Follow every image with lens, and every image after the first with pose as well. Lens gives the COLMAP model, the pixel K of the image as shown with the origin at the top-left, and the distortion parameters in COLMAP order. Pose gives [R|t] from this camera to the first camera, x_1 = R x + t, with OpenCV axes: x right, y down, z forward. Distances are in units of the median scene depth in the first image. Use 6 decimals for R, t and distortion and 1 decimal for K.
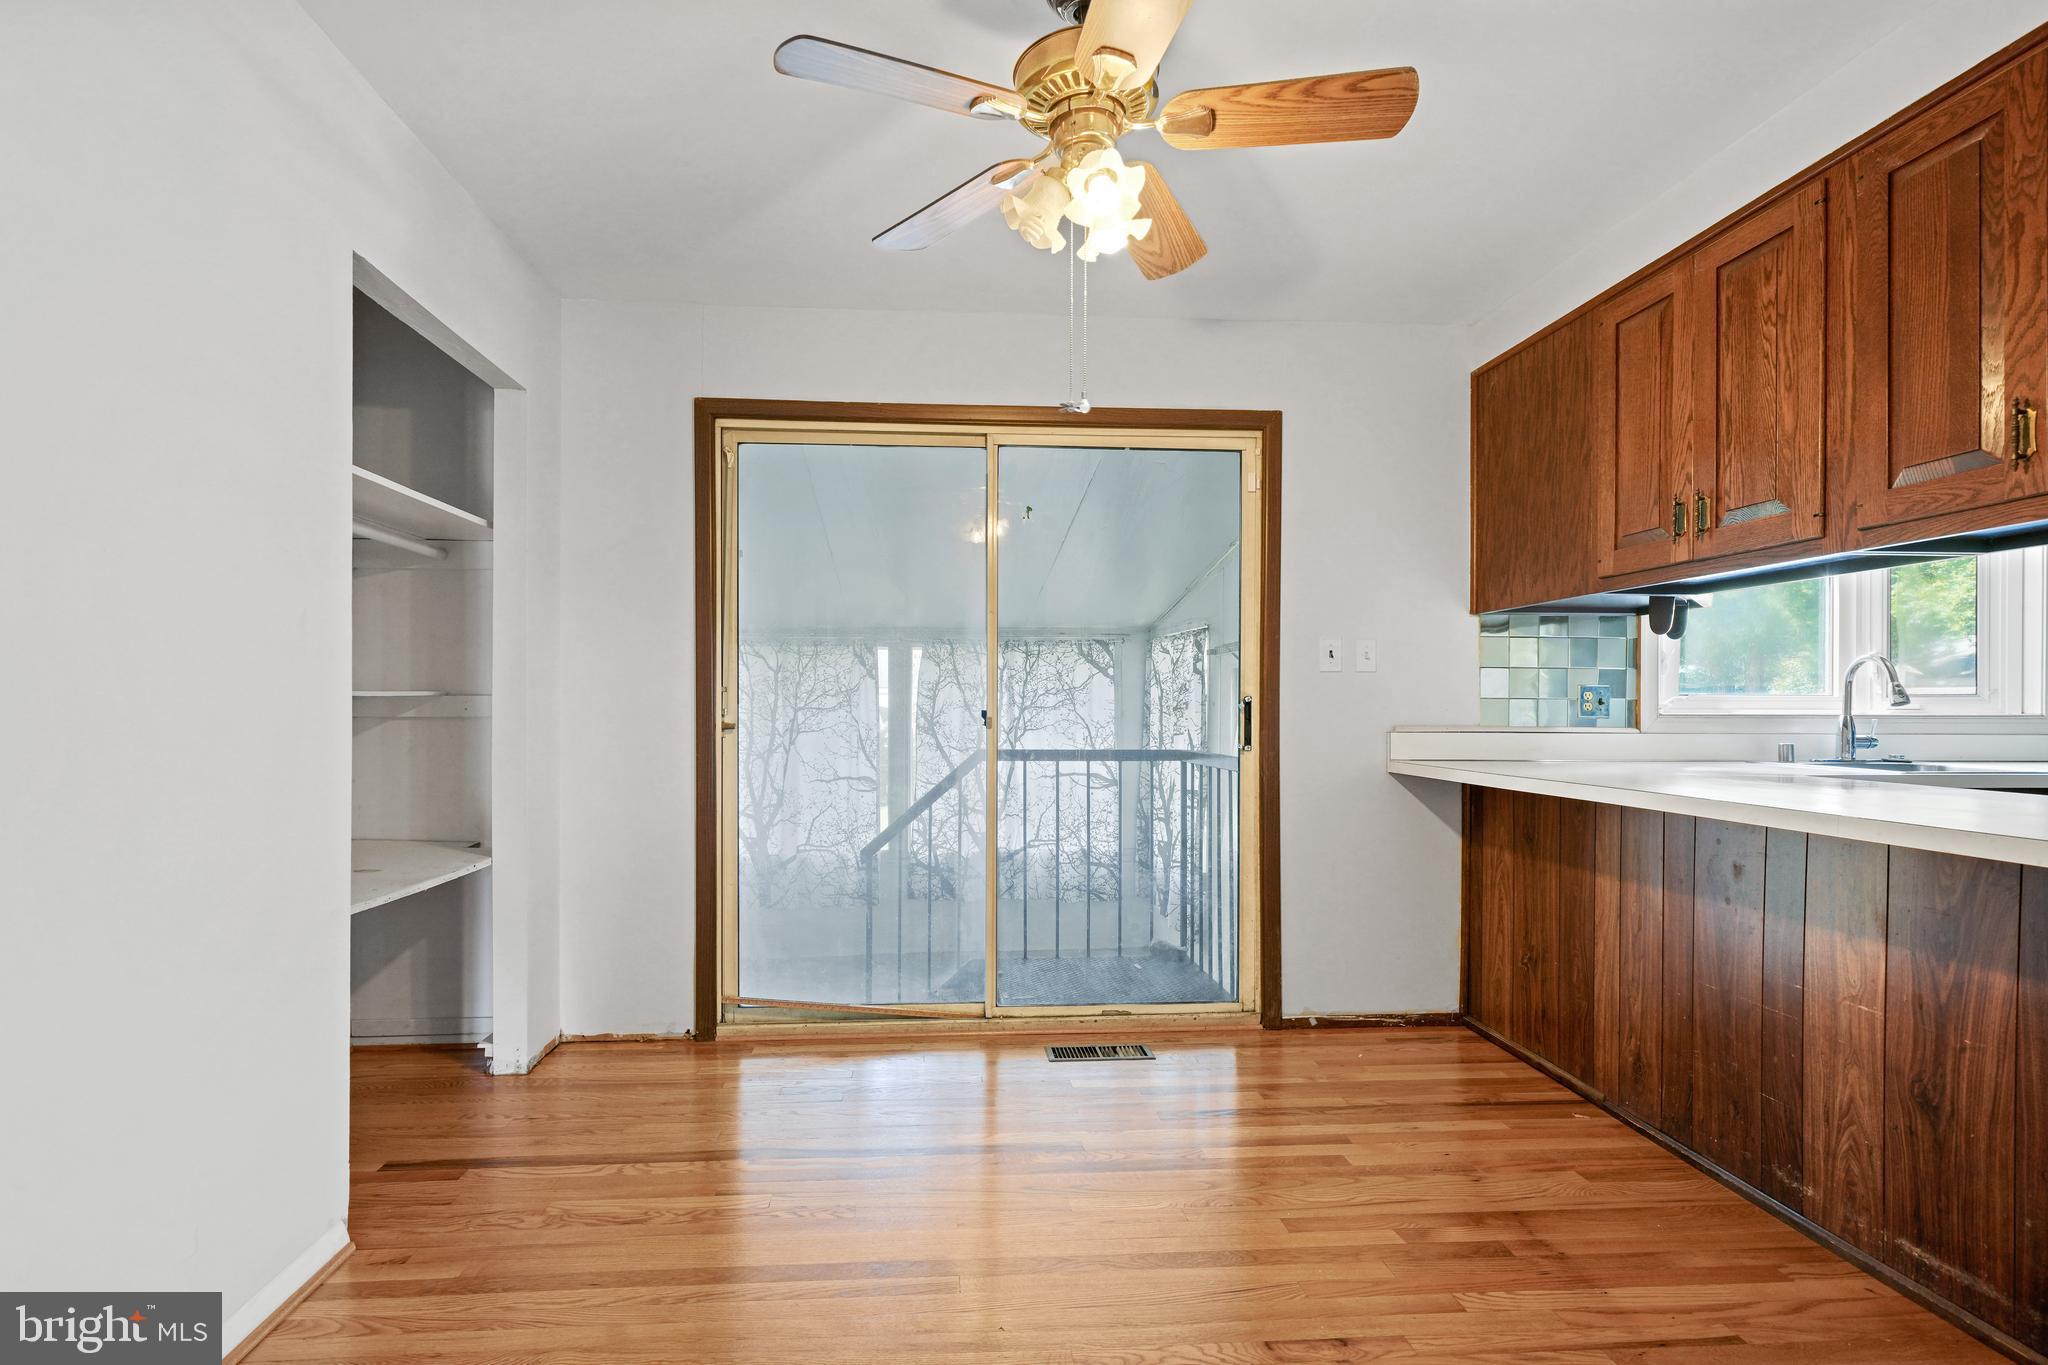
lens RADIAL K [[1069.9, 0, 1023.9], [0, 1069.9, 698.4], [0, 0, 1]] dist [-0.003044, 0.001469]
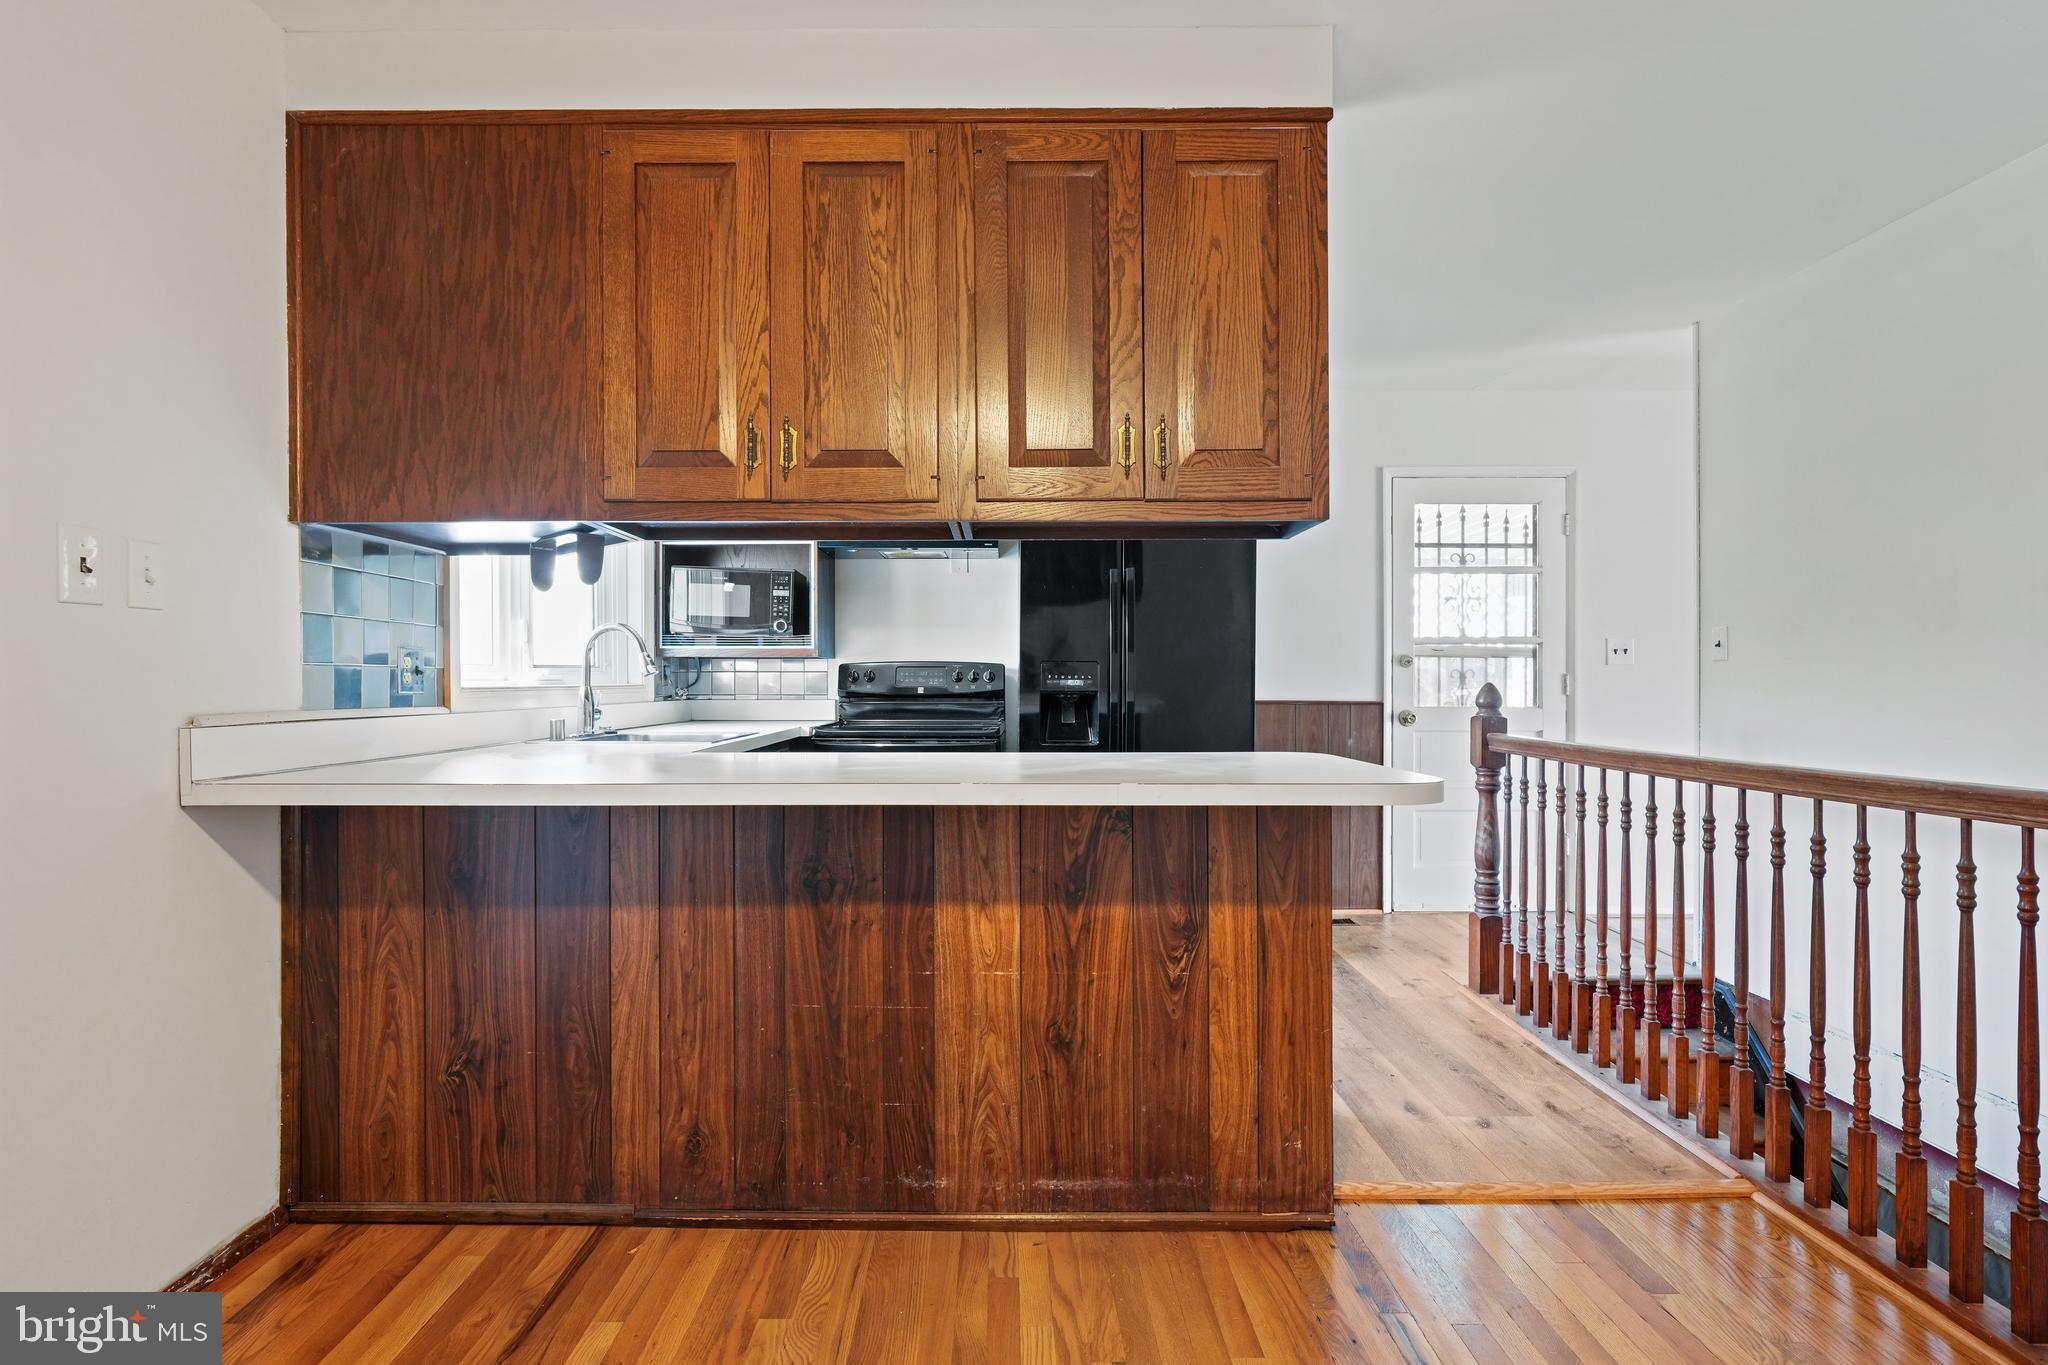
lens RADIAL K [[1069.9, 0, 1018.6], [0, 1069.9, 677.3], [0, 0, 1]] dist [-0.003044, 0.001469]
pose [[0.080924, -0.002056, 0.996718, -0.193979], [-0.004708, 0.999986, 0.002445, 0.005374], [-0.996709, -0.004890, 0.080913, 0.779303]]
